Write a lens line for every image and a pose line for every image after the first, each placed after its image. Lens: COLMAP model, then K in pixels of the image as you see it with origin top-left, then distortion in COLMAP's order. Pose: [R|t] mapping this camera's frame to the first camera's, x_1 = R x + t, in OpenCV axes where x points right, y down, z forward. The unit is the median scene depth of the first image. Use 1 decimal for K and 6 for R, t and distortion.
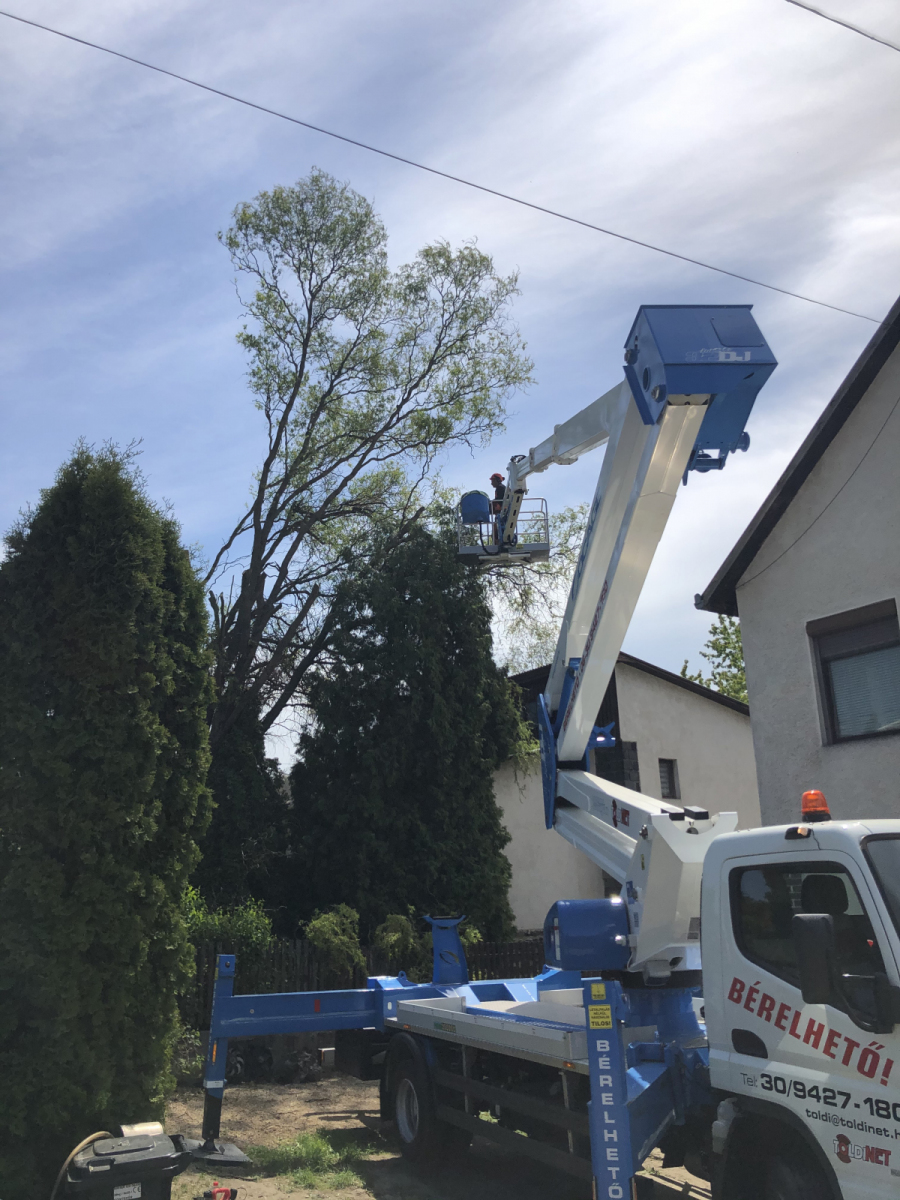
lens RADIAL K [[985.0, 0, 436.2], [0, 985.0, 605.1], [0, 0, 1]] dist [0.130955, -0.180087]
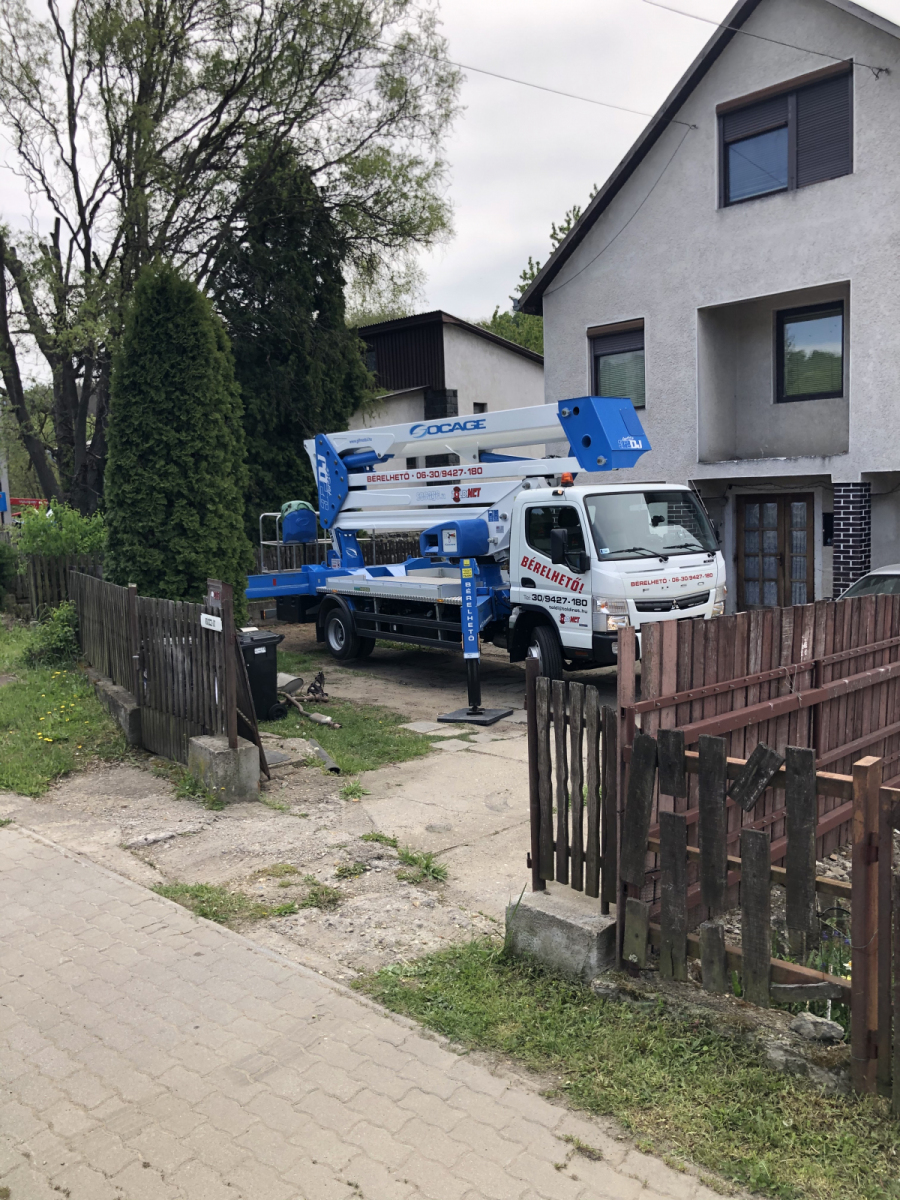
lens RADIAL K [[985.0, 0, 436.2], [0, 985.0, 605.1], [0, 0, 1]] dist [0.130955, -0.180087]
pose [[0.980717, -0.034002, 0.192451, -0.312157], [-0.041586, 0.925886, 0.375507, -0.332901], [-0.190955, -0.376270, 0.906619, -0.962452]]
